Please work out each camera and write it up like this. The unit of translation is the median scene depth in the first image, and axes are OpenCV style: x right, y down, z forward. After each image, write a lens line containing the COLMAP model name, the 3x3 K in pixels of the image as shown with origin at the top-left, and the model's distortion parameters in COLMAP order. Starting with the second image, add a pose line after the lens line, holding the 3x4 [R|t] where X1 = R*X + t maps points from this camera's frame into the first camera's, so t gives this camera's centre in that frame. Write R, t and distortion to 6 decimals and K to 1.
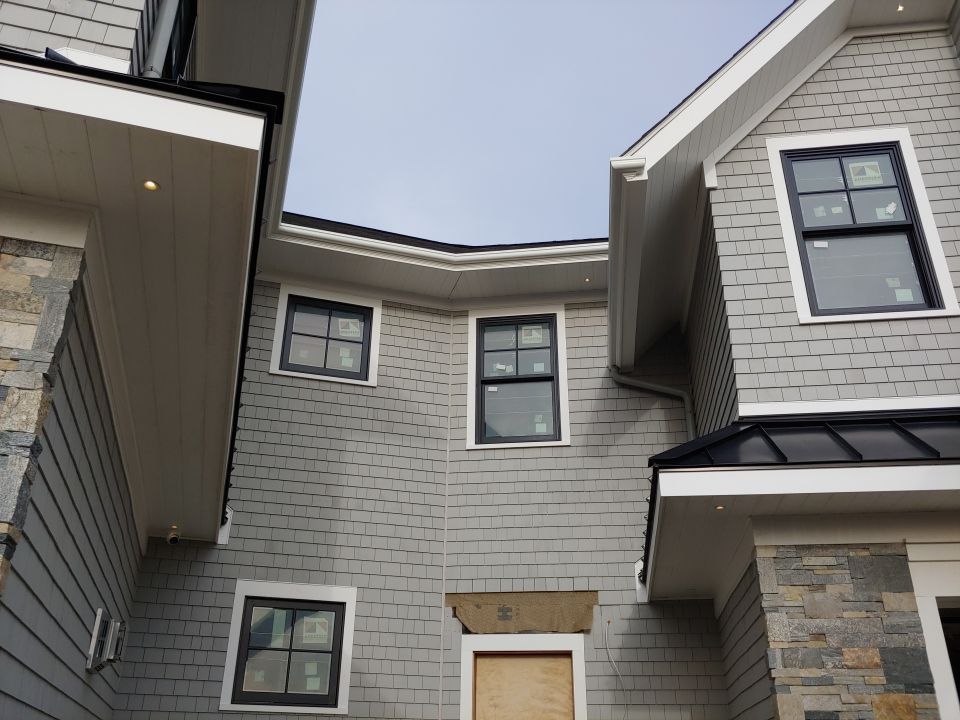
lens RADIAL K [[845.2, 0, 478.2], [0, 845.2, 364.1], [0, 0, 1]] dist [0.080976, -0.166310]
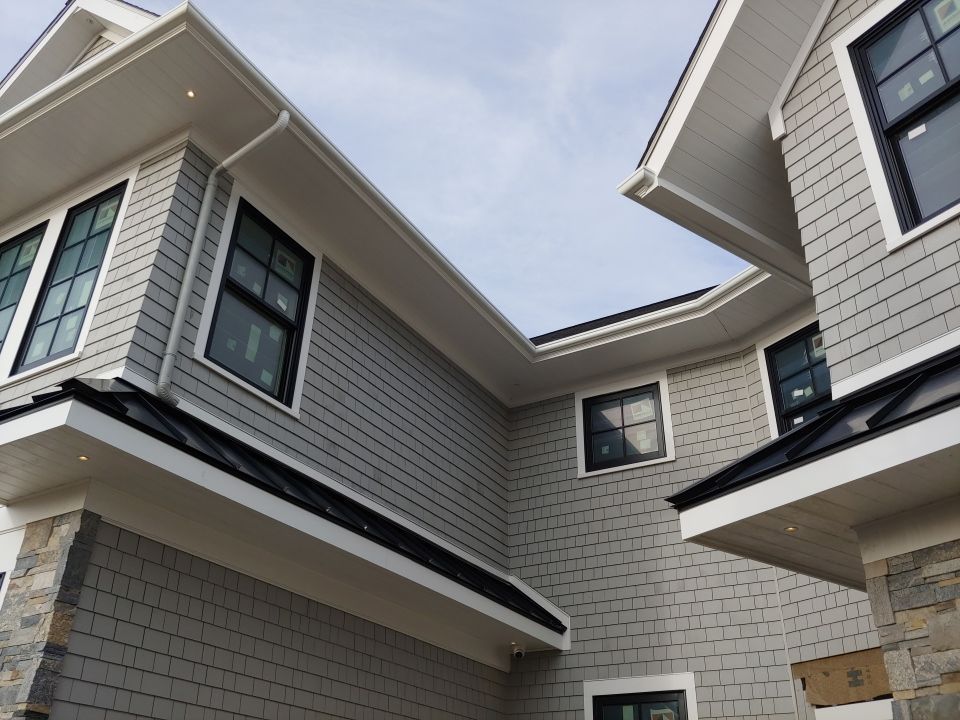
lens RADIAL K [[845.2, 0, 485.3], [0, 845.2, 368.0], [0, 0, 1]] dist [0.080976, -0.166310]
pose [[0.677210, -0.368947, -0.636604, 0.430793], [0.312549, 0.927505, -0.205055, 0.067046], [0.666108, -0.060105, 0.743430, 0.147575]]
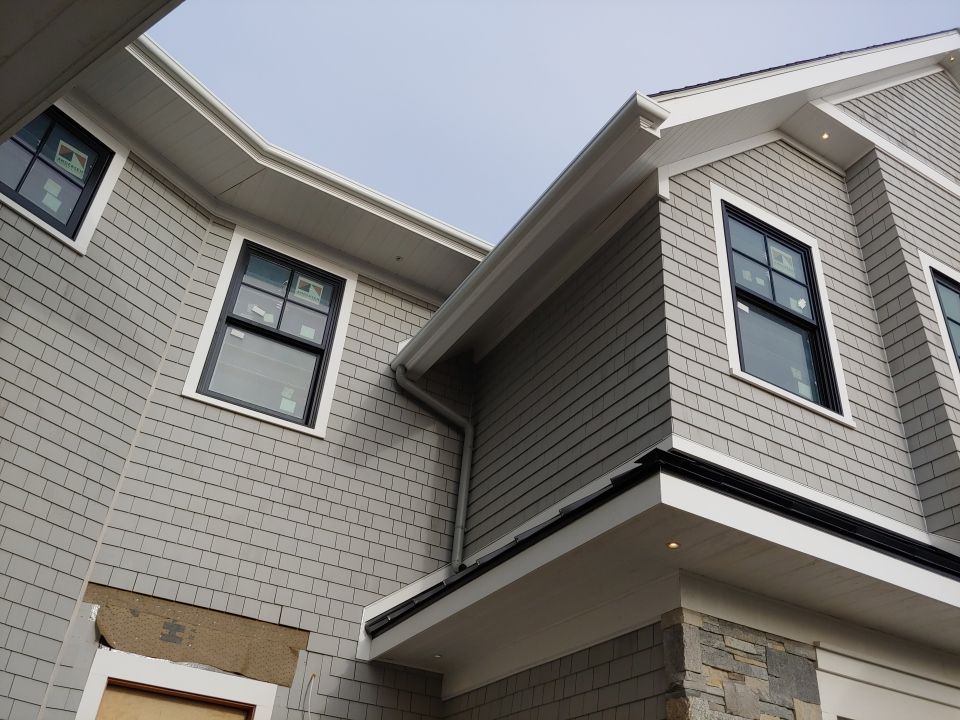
lens RADIAL K [[845.2, 0, 490.7], [0, 845.2, 386.2], [0, 0, 1]] dist [0.080976, -0.166310]
pose [[0.786087, 0.375368, 0.491086, -0.175413], [-0.330387, 0.926634, -0.179429, 0.149000], [-0.522409, -0.021202, 0.852432, 0.293221]]
